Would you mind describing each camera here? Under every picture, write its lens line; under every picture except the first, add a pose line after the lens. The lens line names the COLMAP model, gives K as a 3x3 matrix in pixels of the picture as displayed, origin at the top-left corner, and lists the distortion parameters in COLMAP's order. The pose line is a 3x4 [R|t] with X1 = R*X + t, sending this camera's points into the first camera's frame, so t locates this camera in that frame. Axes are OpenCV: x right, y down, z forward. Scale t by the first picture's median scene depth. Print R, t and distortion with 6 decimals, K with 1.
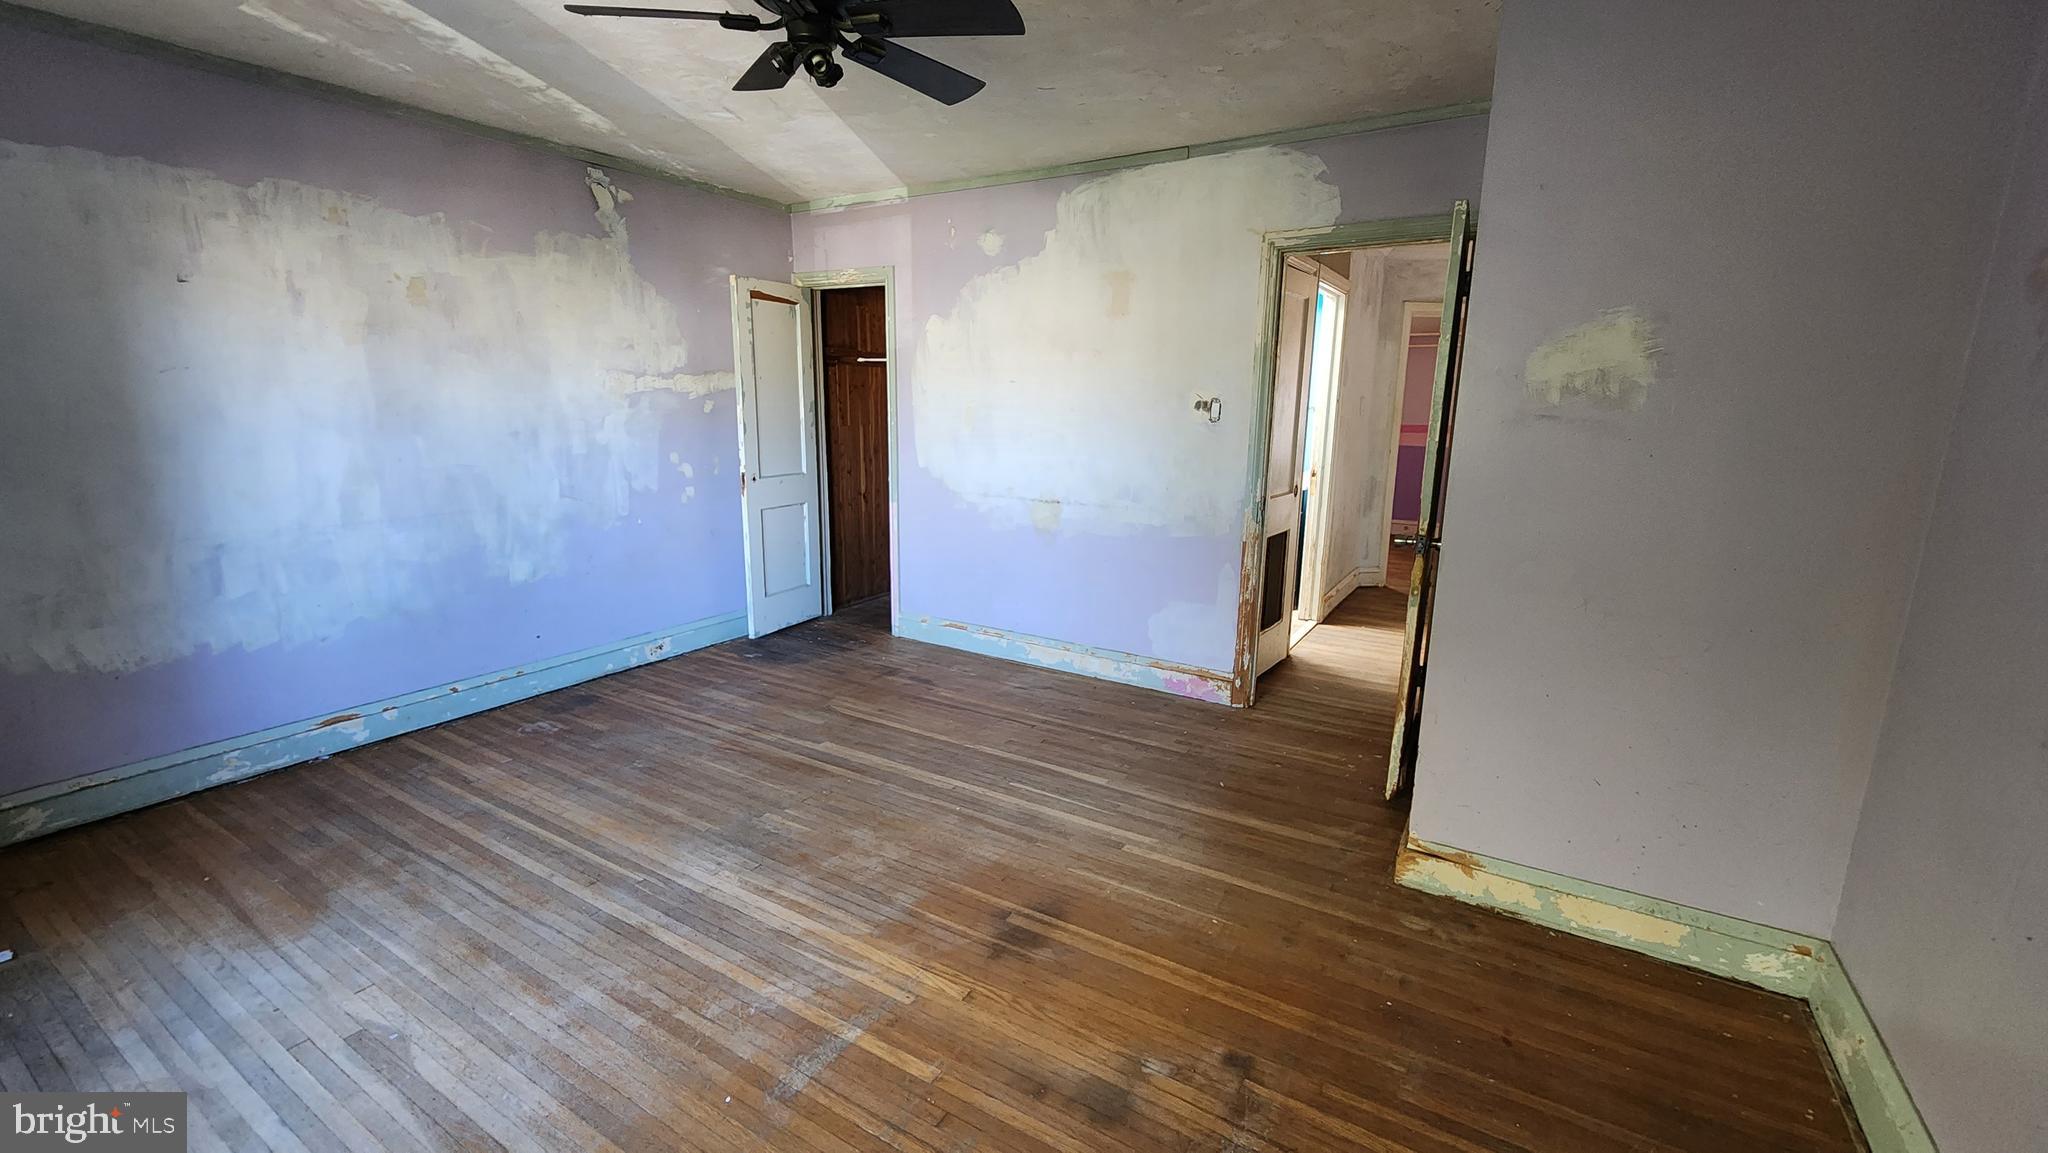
lens RADIAL K [[843.6, 0, 1021.1], [0, 843.6, 579.2], [0, 0, 1]] dist [0.001777, -0.003340]
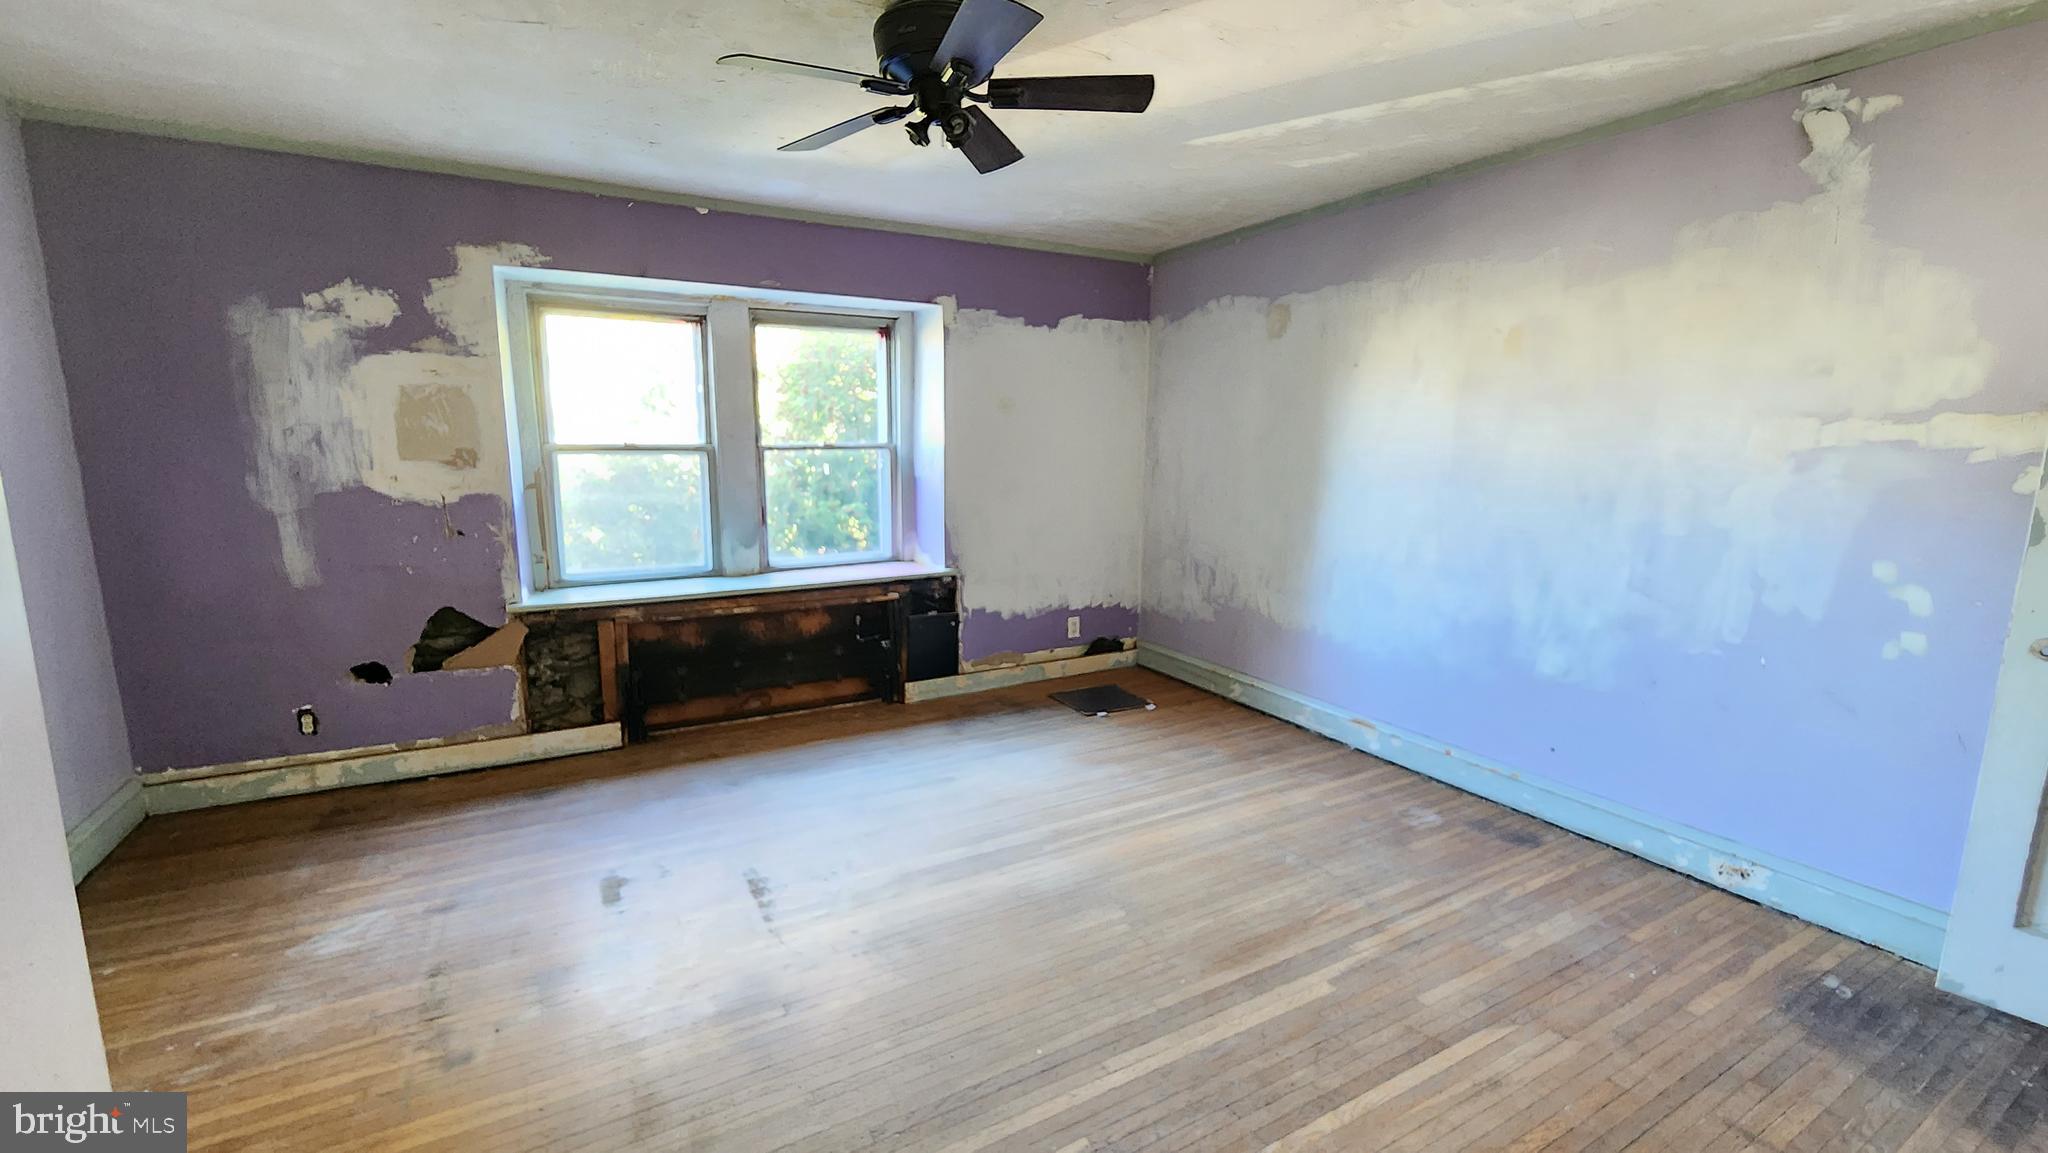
lens RADIAL K [[843.6, 0, 1021.1], [0, 843.6, 579.2], [0, 0, 1]] dist [0.001777, -0.003340]
pose [[-0.481489, 0.126192, -0.867320, 0.360075], [-0.199488, 0.947828, 0.248651, -0.191585], [0.853448, 0.292742, -0.431195, 0.906212]]
